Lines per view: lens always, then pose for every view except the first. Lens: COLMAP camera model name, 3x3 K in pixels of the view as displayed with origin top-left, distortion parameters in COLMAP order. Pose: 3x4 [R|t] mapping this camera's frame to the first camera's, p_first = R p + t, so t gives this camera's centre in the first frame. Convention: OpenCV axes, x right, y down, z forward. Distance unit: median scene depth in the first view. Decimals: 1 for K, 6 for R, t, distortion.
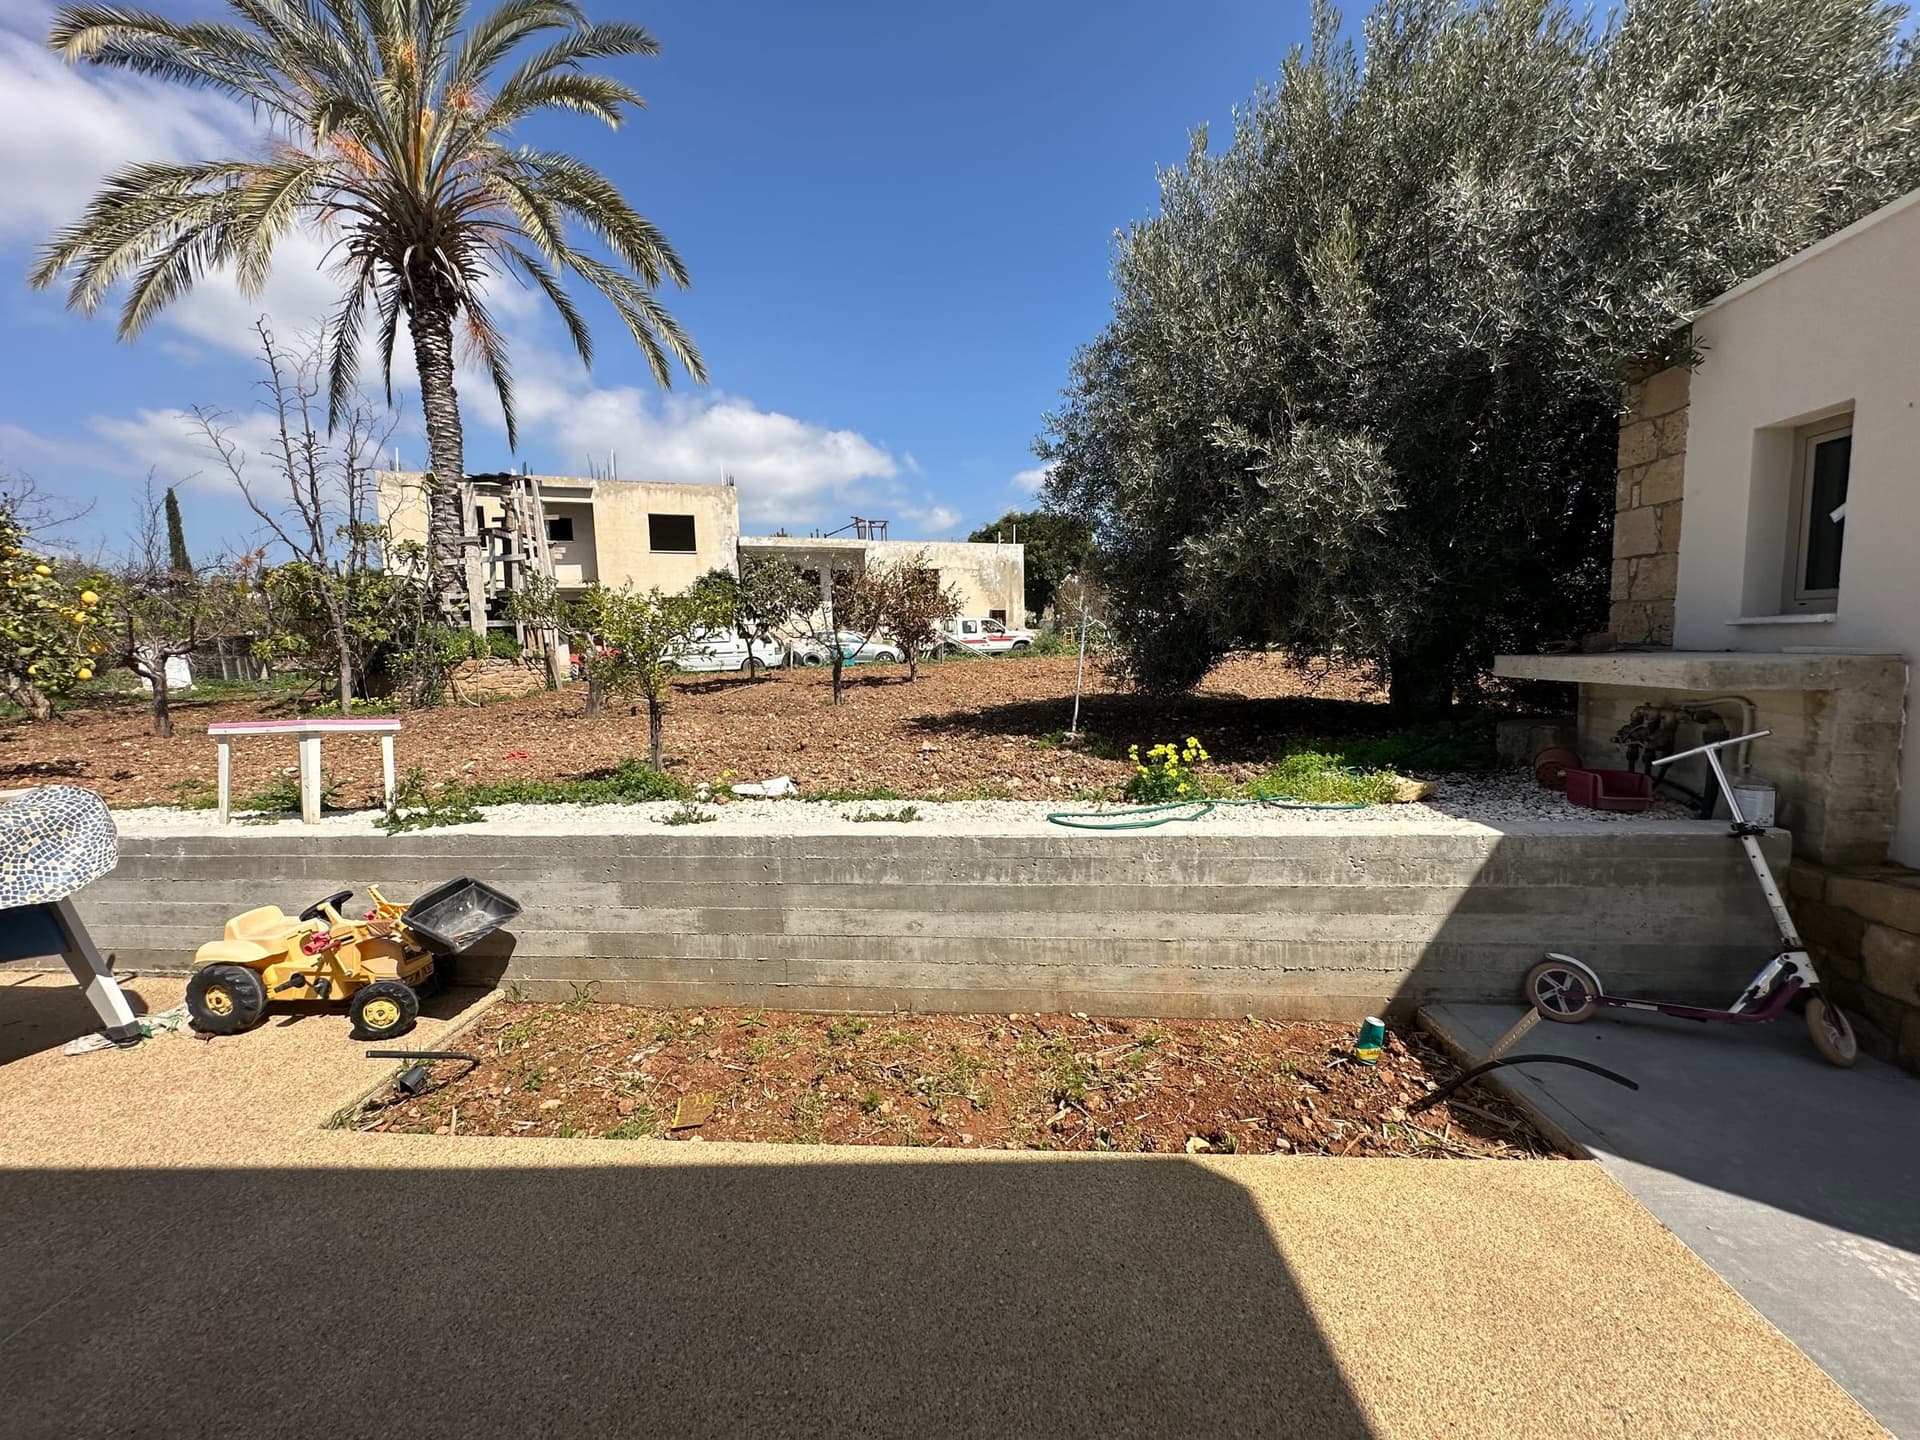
lens RADIAL K [[758.9, 0, 962.2], [0, 758.9, 718.8], [0, 0, 1]] dist [-0.001770, -0.000727]
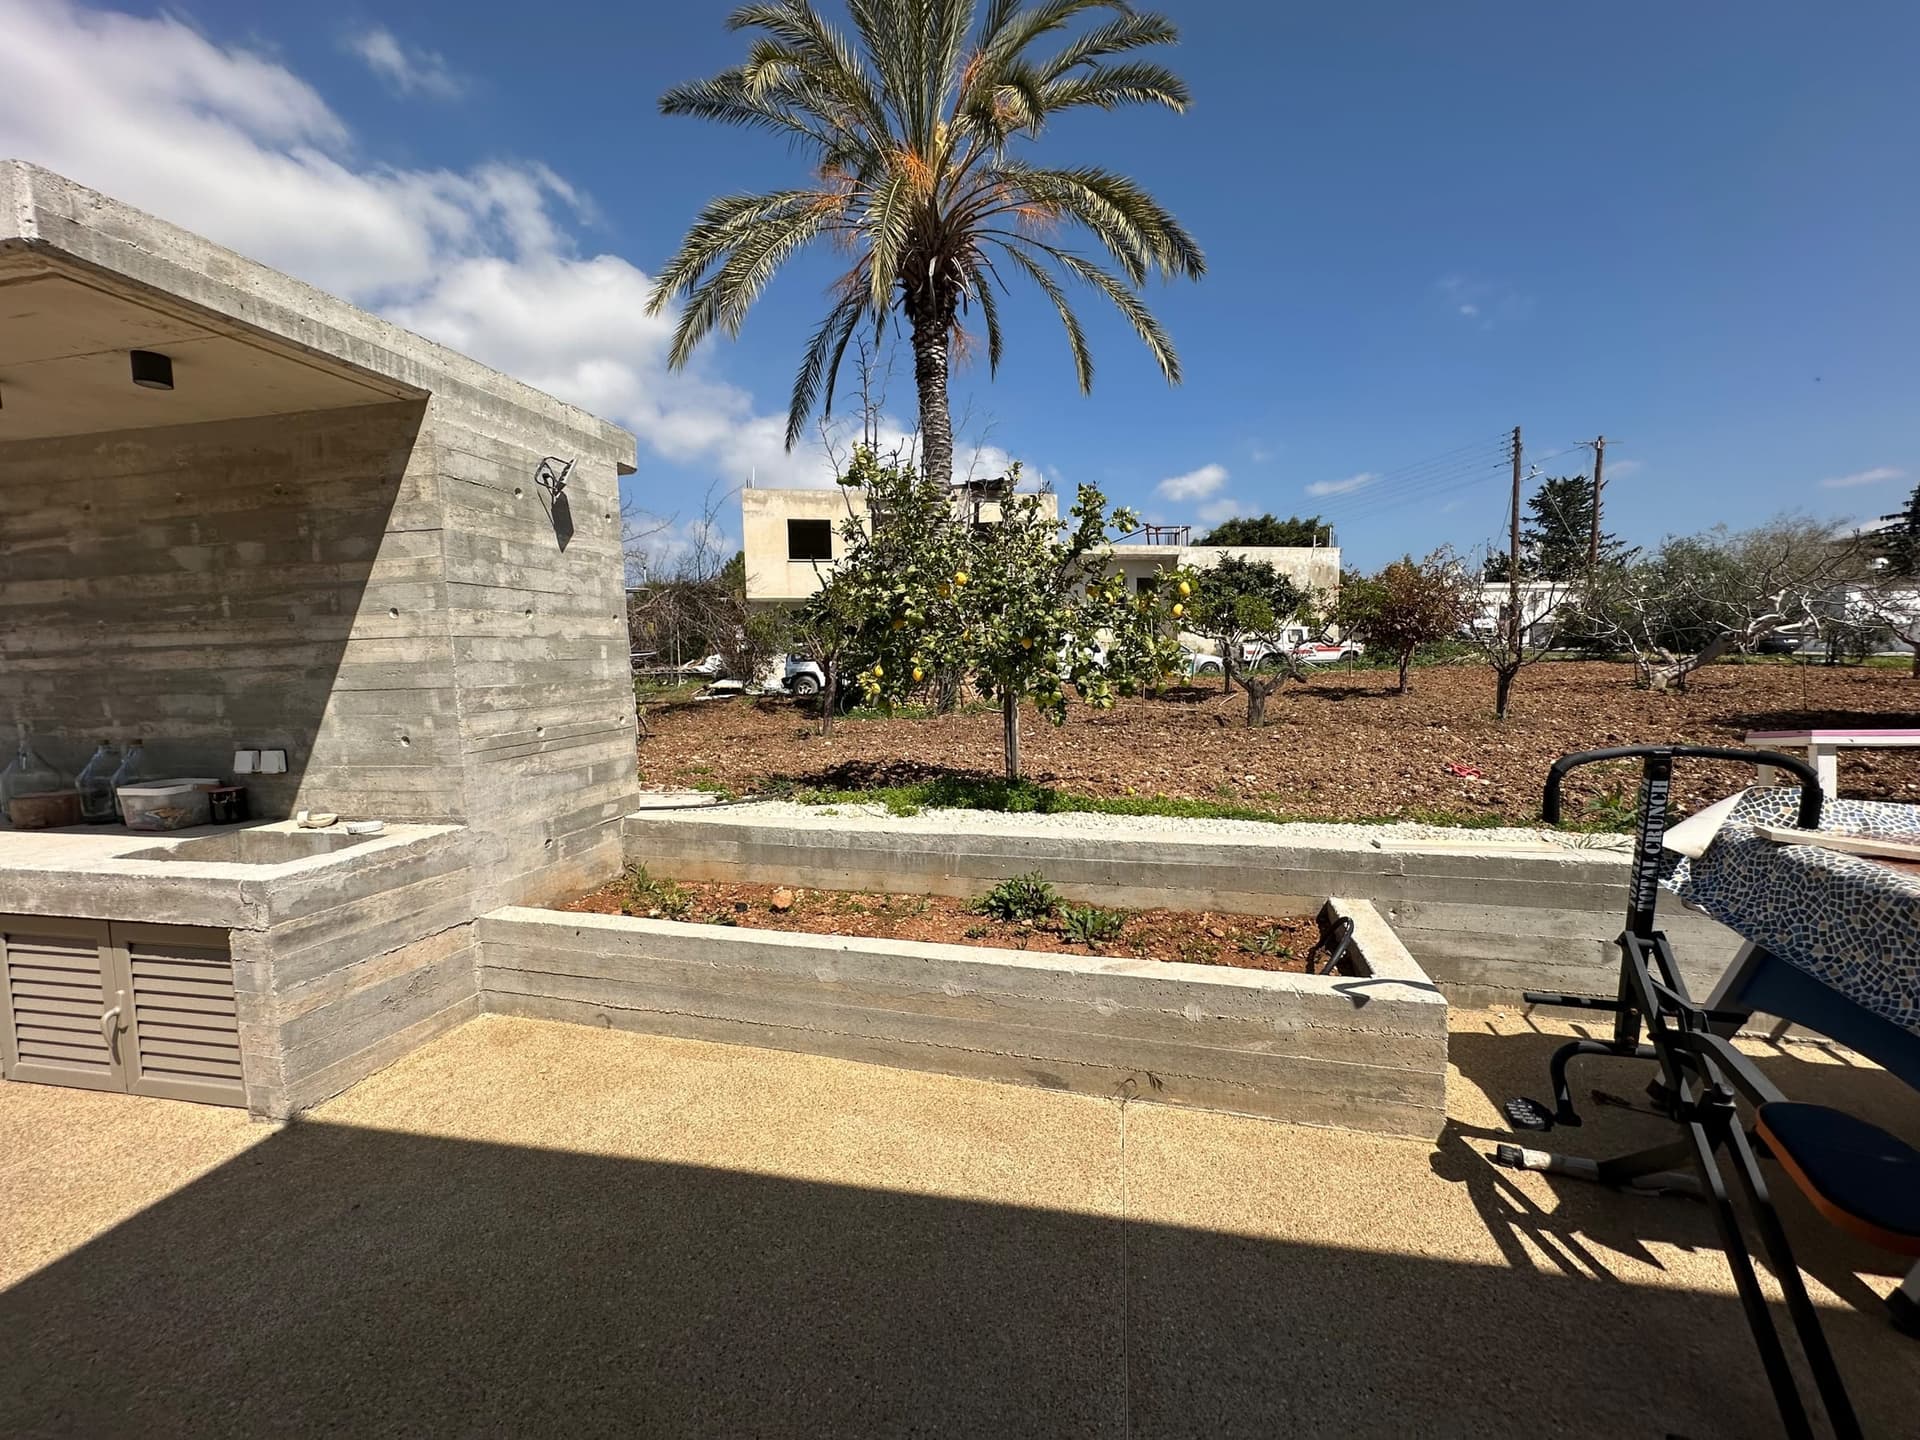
lens RADIAL K [[758.9, 0, 959.8], [0, 758.9, 723.7], [0, 0, 1]] dist [-0.001770, -0.000727]
pose [[0.986580, 0.015781, -0.162517, -2.025359], [-0.017284, 0.999820, -0.007838, 0.023485], [0.162364, 0.010542, 0.986675, 0.055391]]
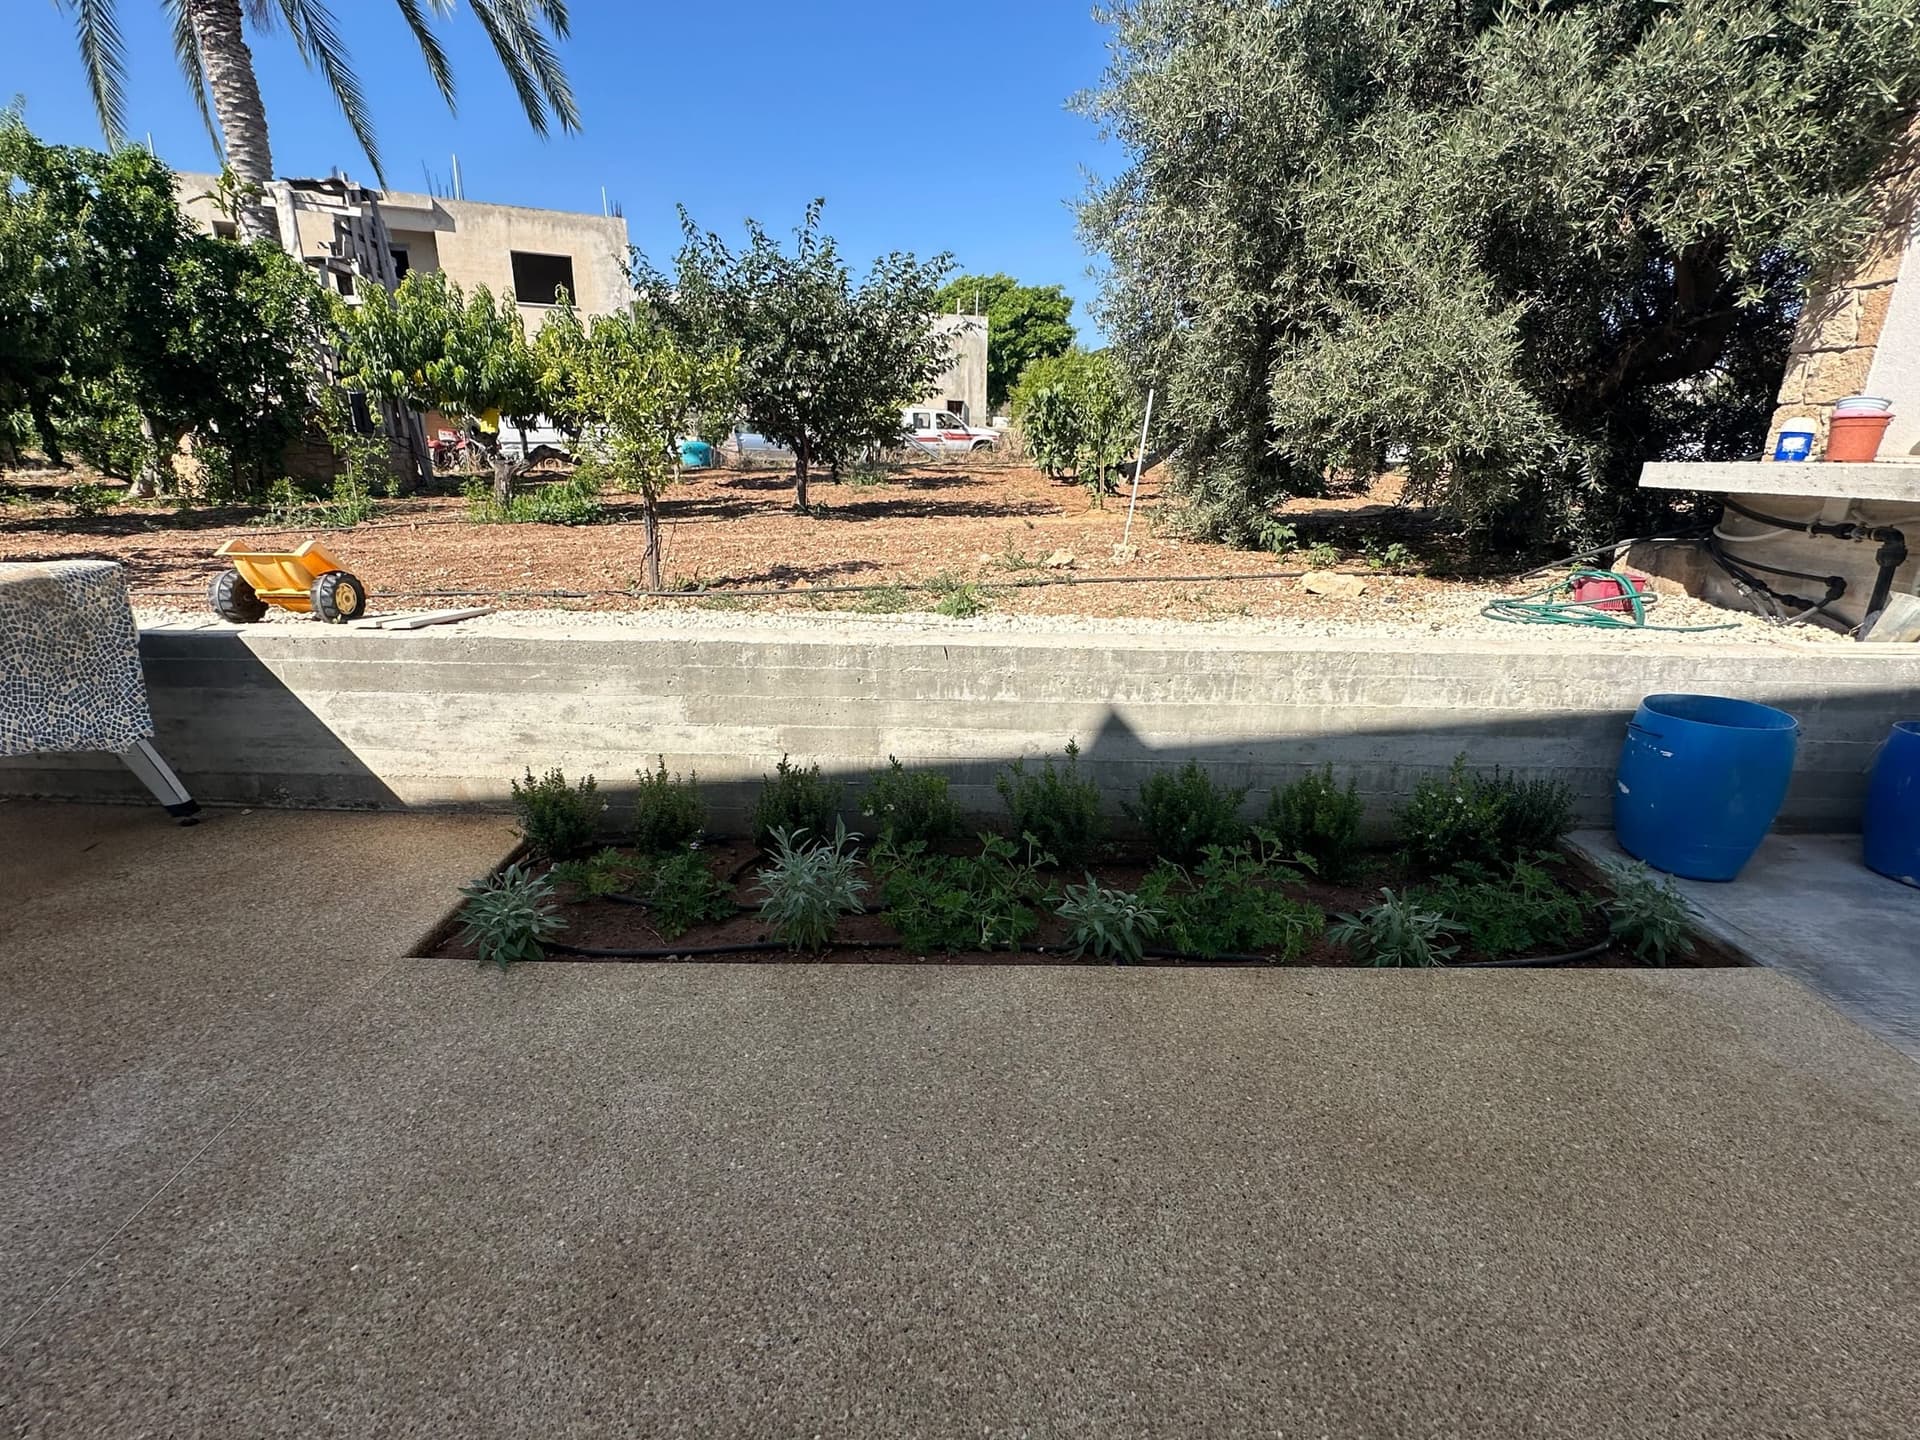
lens RADIAL K [[874.3, 0, 959.7], [0, 874.3, 717.8], [0, 0, 1]] dist [-0.005322, -0.000075]
pose [[0.996269, 0.010730, 0.085629, -0.230077], [-0.027763, 0.979343, 0.200291, 0.035054], [-0.081711, -0.201921, 0.975987, 0.012168]]
